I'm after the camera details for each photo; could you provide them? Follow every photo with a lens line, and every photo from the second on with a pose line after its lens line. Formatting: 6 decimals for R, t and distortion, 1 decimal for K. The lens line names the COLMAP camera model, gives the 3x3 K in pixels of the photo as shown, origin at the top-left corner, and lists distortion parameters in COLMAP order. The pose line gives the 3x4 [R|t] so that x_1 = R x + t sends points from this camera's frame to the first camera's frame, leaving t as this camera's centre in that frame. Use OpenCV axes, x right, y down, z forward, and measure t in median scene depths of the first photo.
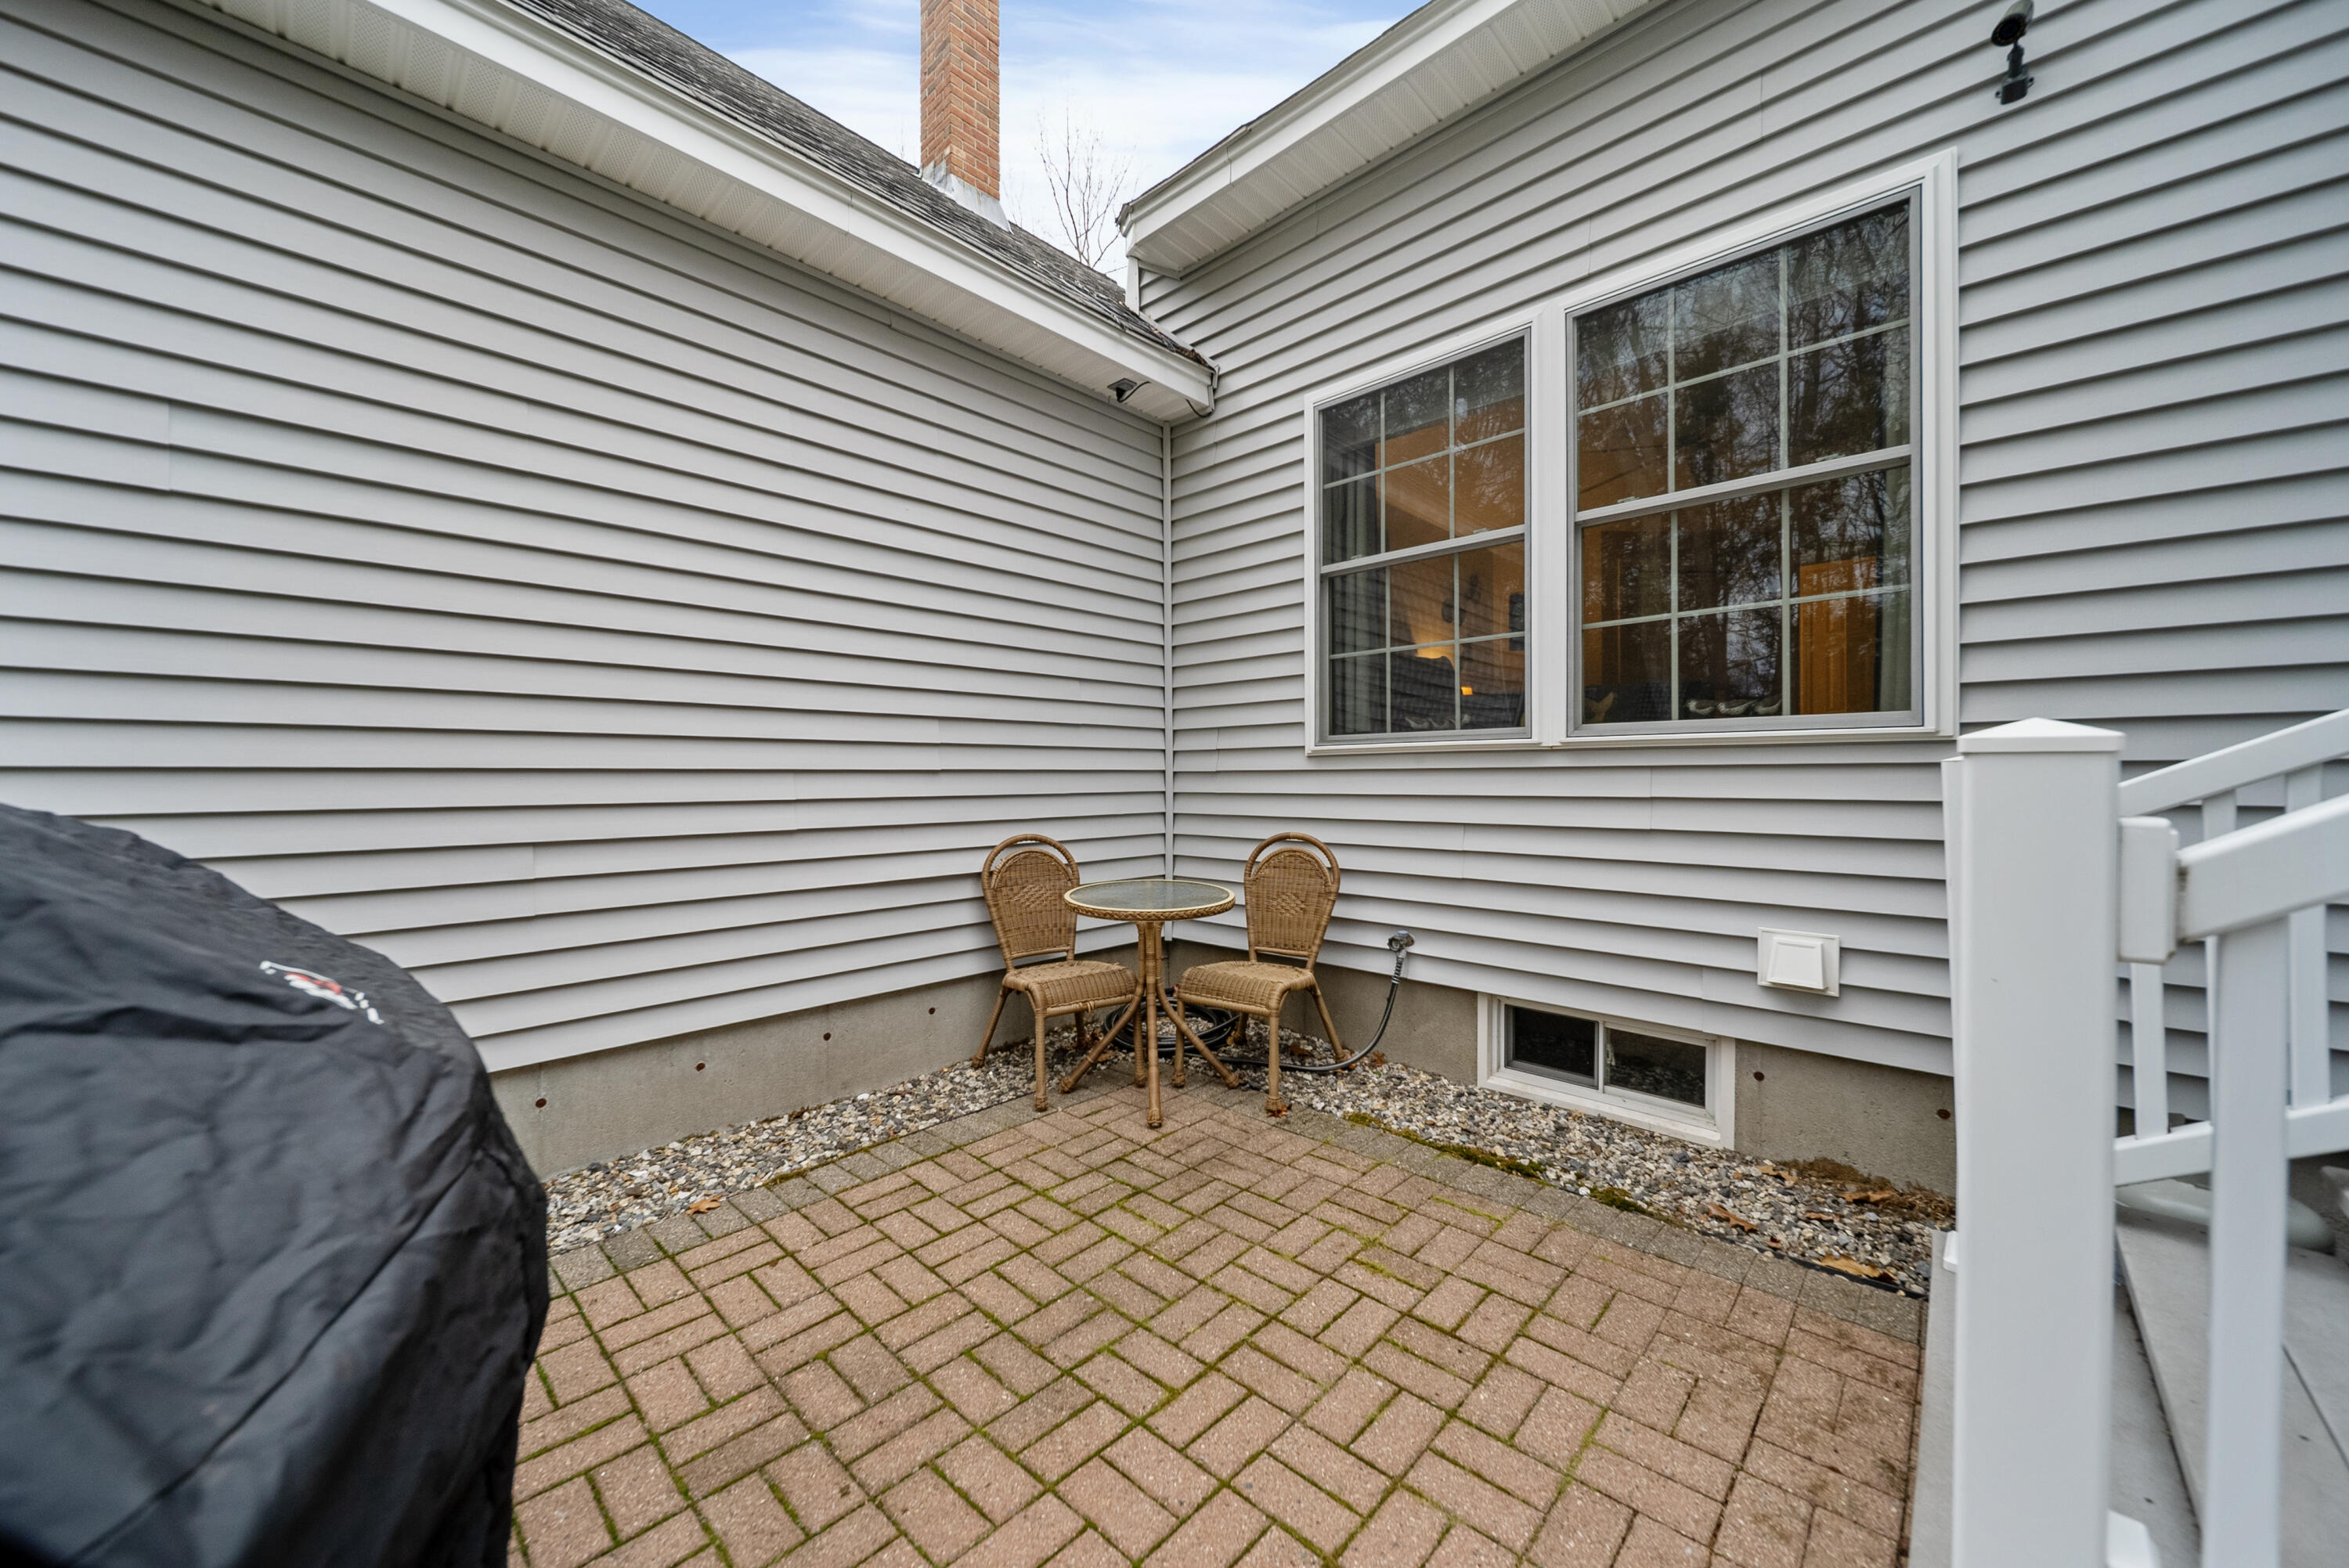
lens RADIAL K [[838.8, 0, 1168.3], [0, 838.8, 784.4], [0, 0, 1]] dist [0.000496, -0.000769]
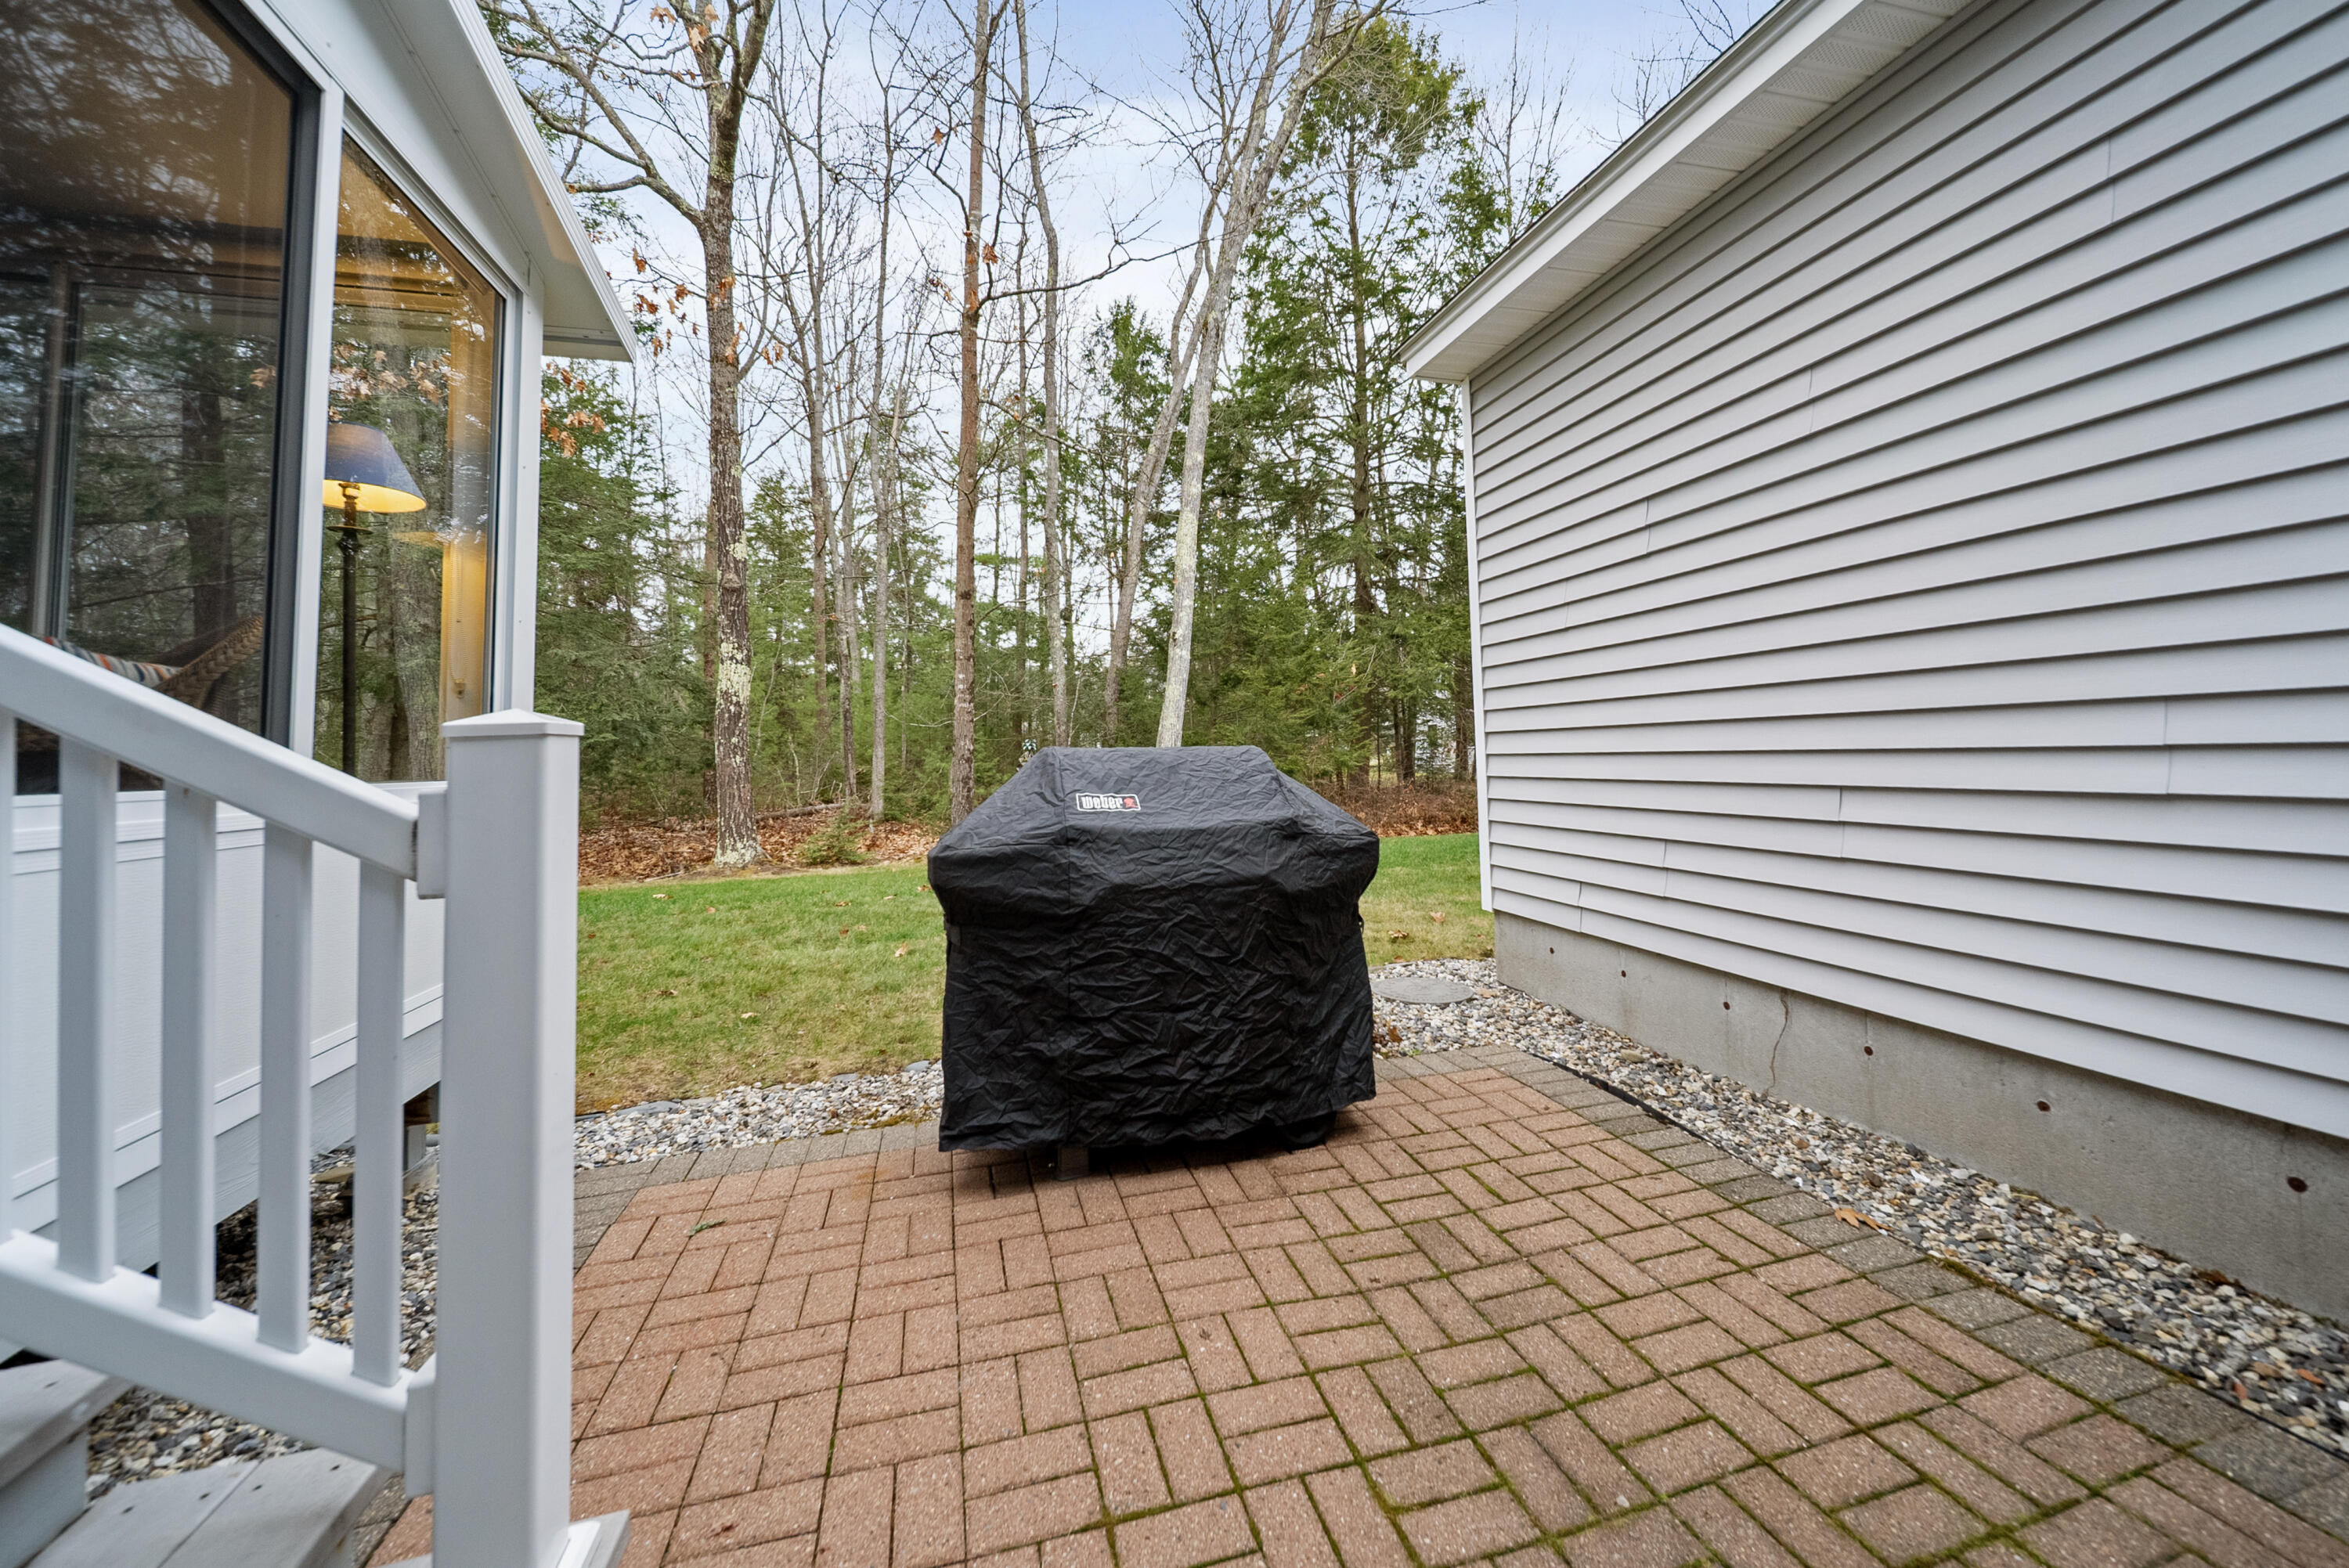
lens RADIAL K [[838.8, 0, 1162.7], [0, 838.8, 771.3], [0, 0, 1]] dist [0.000496, -0.000769]
pose [[-0.519831, 0.035862, -0.853516, 0.604250], [0.026844, 0.999311, 0.025639, 0.008659], [0.853847, -0.009584, -0.520435, 0.979079]]
